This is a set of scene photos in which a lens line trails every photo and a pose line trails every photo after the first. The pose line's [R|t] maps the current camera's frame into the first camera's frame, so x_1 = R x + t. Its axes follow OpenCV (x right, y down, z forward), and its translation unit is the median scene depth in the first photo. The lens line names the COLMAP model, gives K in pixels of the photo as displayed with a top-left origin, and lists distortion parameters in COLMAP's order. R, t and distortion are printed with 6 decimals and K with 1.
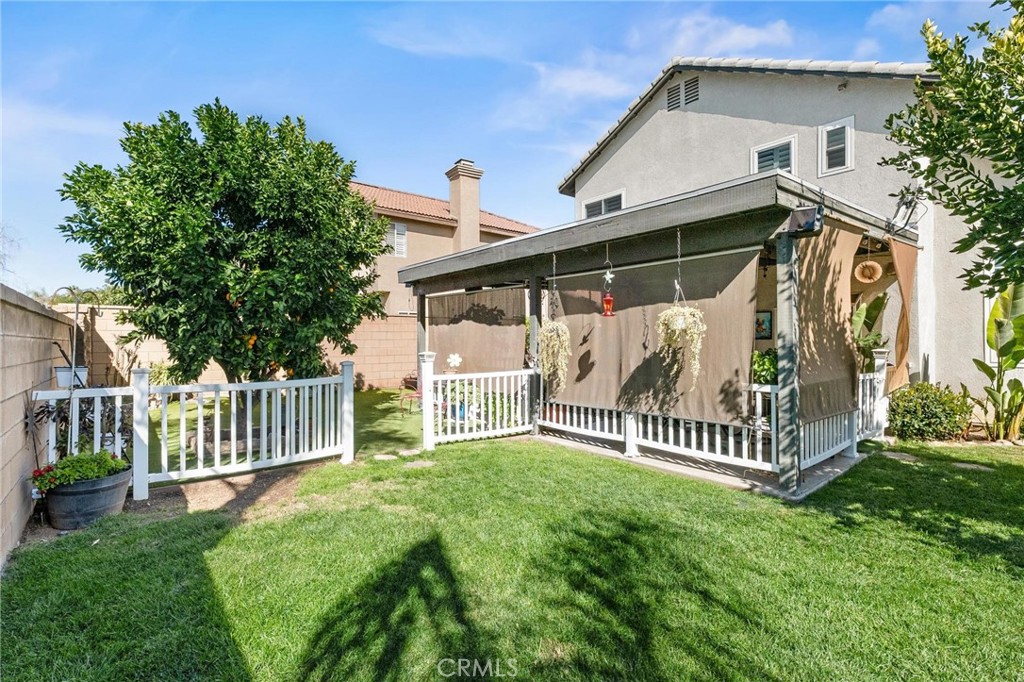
lens RADIAL K [[487.1, 0, 511.1], [0, 487.1, 334.0], [0, 0, 1]] dist [0.000953, -0.000869]
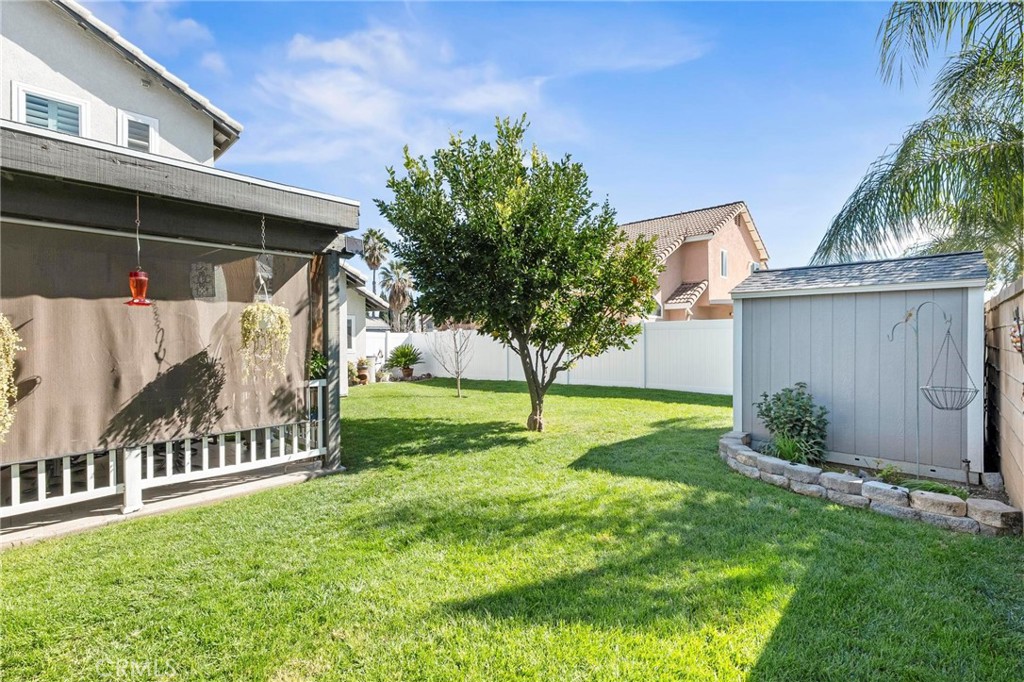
lens RADIAL K [[459.3, 0, 516.1], [0, 459.3, 335.2], [0, 0, 1]] dist [0.000691, 0.000095]
pose [[-0.142831, 0.010561, 0.989691, -0.562851], [-0.004036, 0.999929, -0.011252, 0.009999], [-0.989739, -0.005601, -0.142779, 0.657065]]
